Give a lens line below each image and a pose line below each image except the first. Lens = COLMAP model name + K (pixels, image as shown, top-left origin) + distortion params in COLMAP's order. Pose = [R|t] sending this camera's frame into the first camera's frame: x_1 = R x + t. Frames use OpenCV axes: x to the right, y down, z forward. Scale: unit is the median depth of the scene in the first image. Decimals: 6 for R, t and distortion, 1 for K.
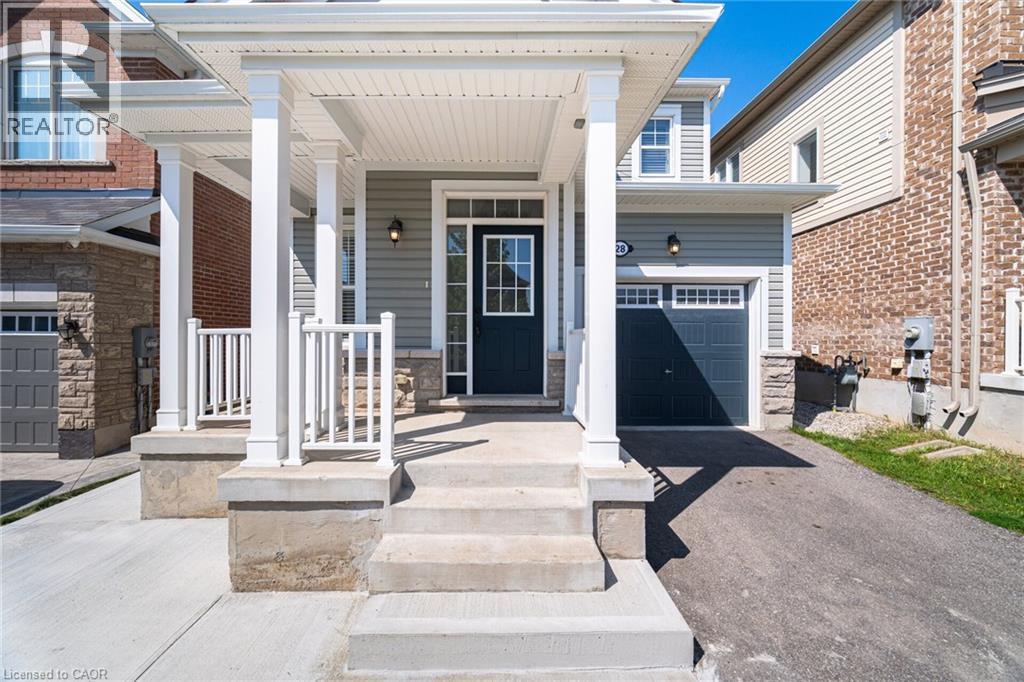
lens RADIAL K [[420.6, 0, 501.8], [0, 420.6, 340.0], [0, 0, 1]] dist [-0.004273, -0.000048]
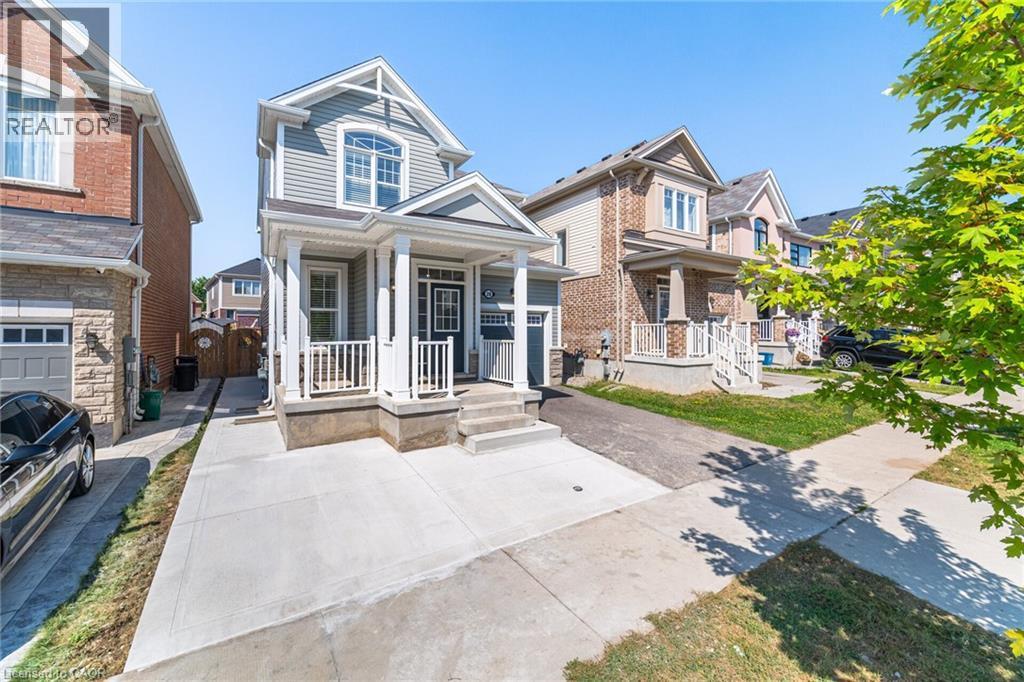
lens RADIAL K [[419.7, 0, 507.7], [0, 419.7, 335.5], [0, 0, 1]] dist [-0.001397, -0.000140]
pose [[0.850358, -0.004911, 0.526182, -0.645234], [0.004978, 0.999987, 0.001288, -0.035871], [-0.526182, 0.001524, 0.850371, -0.645708]]
